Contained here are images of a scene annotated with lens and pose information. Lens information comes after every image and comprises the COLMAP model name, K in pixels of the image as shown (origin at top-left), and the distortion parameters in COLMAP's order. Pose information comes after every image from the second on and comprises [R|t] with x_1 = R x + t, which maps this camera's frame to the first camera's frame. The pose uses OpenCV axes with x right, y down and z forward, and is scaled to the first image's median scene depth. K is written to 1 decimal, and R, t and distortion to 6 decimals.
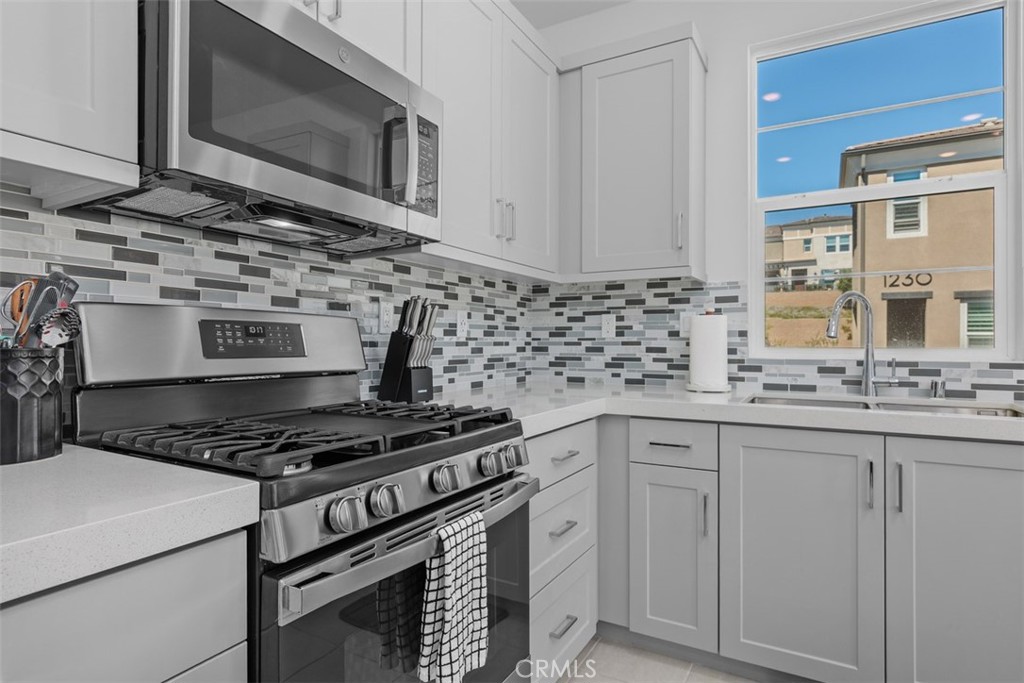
lens RADIAL K [[556.7, 0, 506.9], [0, 556.7, 341.8], [0, 0, 1]] dist [-0.000853, -0.000710]
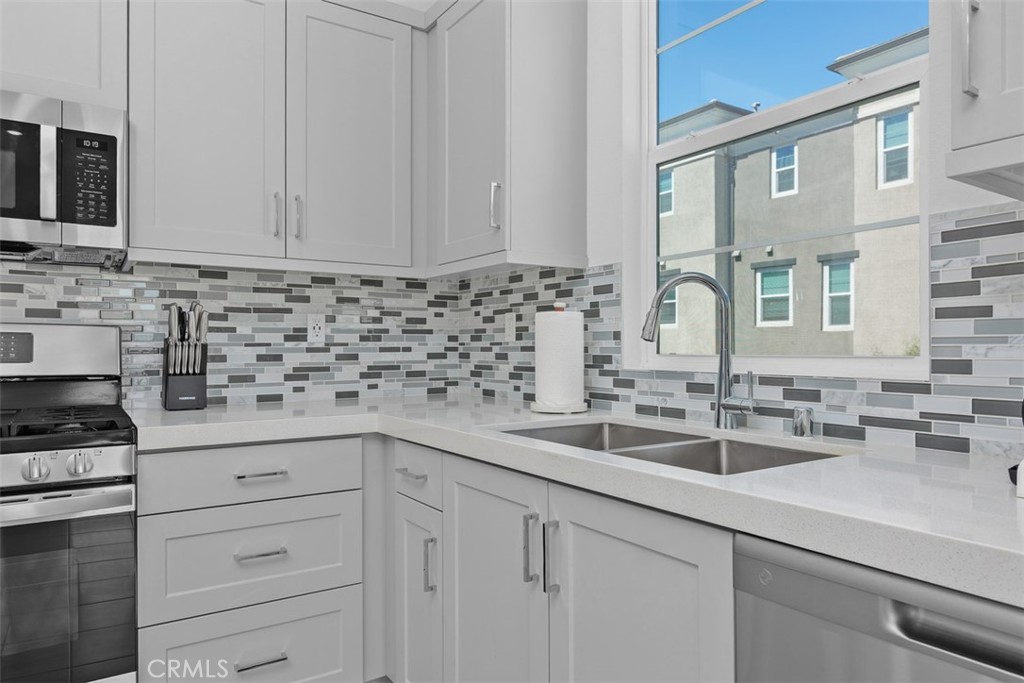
lens RADIAL K [[662.9, 0, 504.0], [0, 662.9, 345.6], [0, 0, 1]] dist [0.003700, 0.000191]
pose [[0.891047, -0.004309, -0.453891, 0.674985], [0.004124, 0.999991, -0.001396, -0.000606], [0.453893, -0.000628, 0.891056, 0.153589]]
